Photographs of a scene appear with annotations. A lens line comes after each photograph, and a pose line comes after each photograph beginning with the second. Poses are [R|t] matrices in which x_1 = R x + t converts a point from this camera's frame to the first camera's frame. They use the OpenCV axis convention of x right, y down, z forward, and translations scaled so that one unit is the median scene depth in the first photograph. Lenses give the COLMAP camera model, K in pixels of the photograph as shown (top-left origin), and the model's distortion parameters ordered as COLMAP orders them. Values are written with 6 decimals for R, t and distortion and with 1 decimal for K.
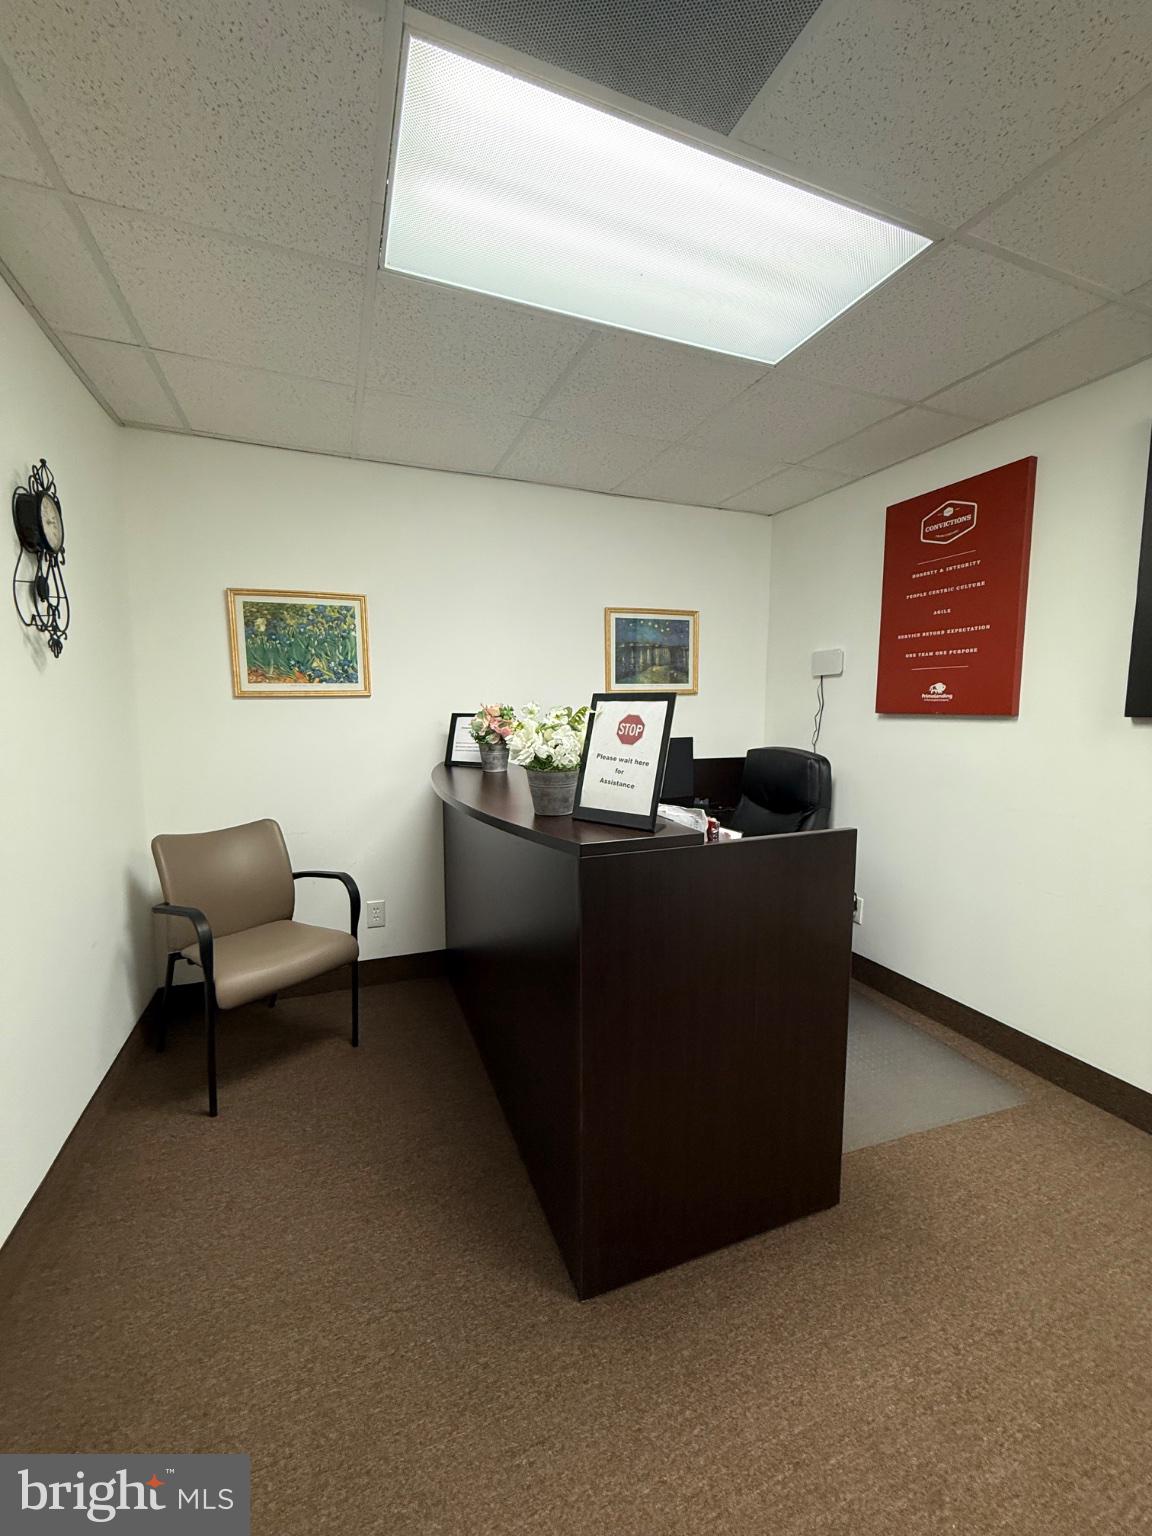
lens RADIAL K [[615.4, 0, 572.6], [0, 615.4, 766.9], [0, 0, 1]] dist [0.003465, 0.000169]
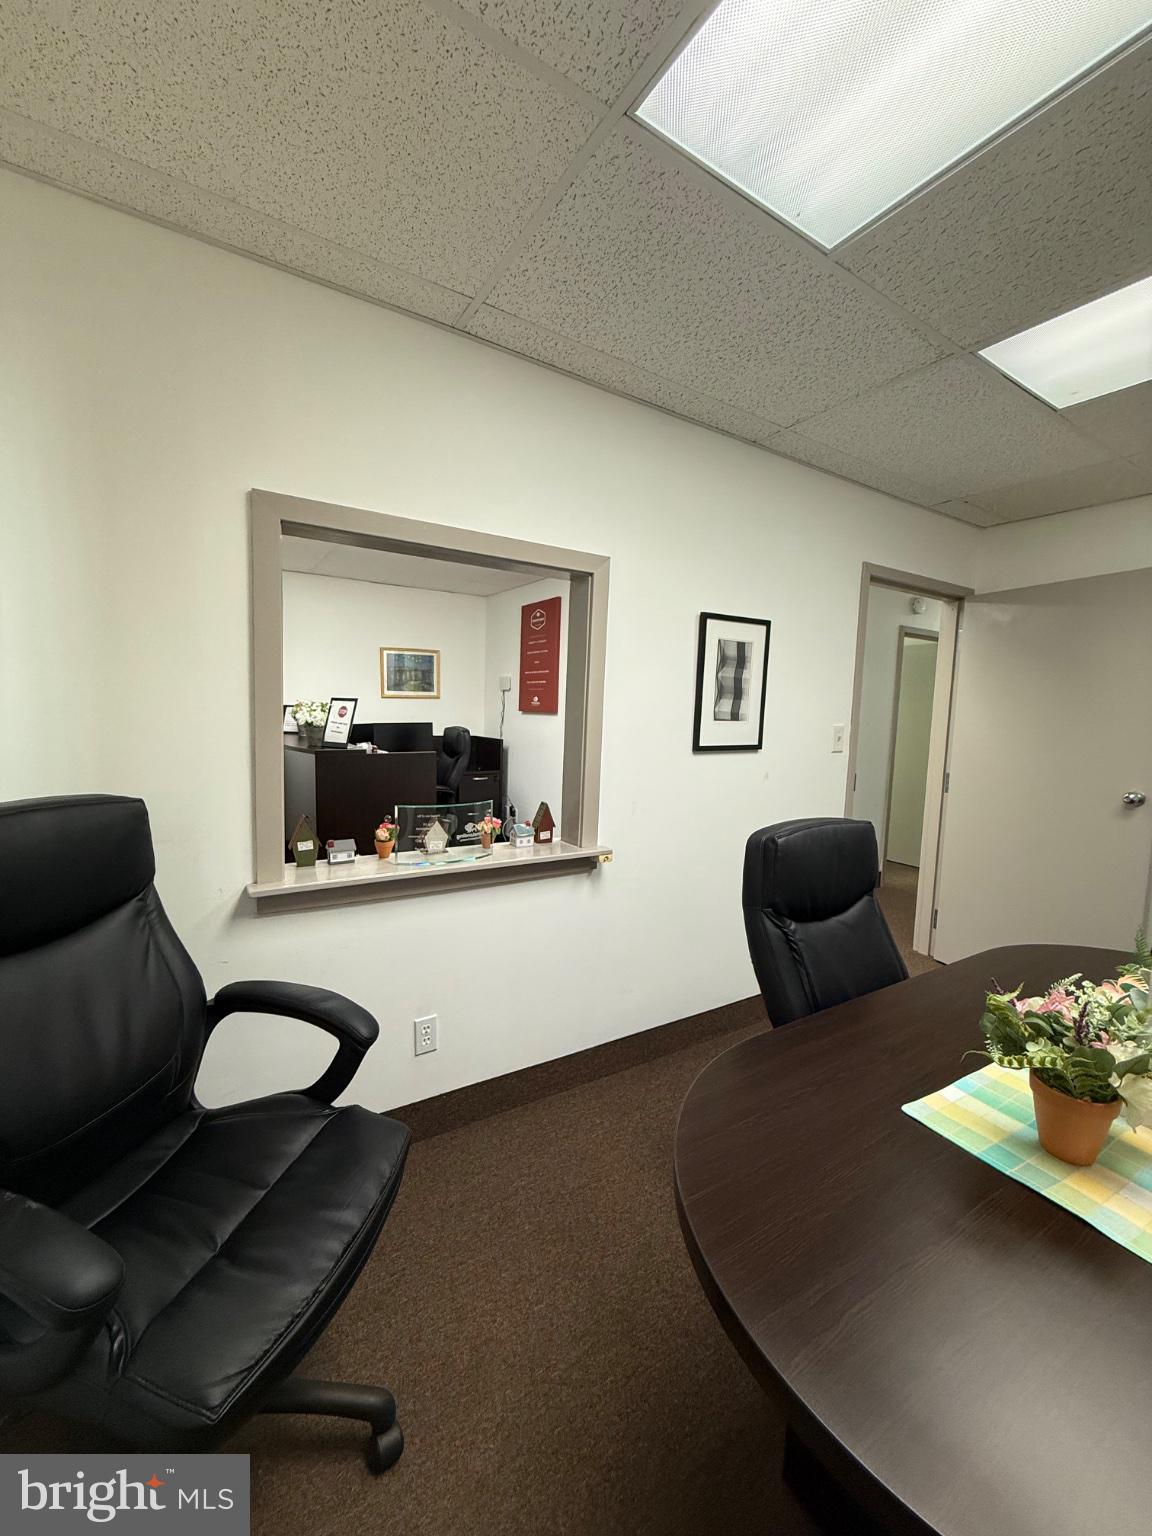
lens RADIAL K [[615.4, 0, 570.7], [0, 615.4, 768.5], [0, 0, 1]] dist [0.003465, 0.000169]
pose [[0.981915, 0.009616, 0.189079, 0.256657], [-0.010094, 0.999948, 0.001568, 0.077820], [-0.189054, -0.003448, 0.981961, -0.821868]]
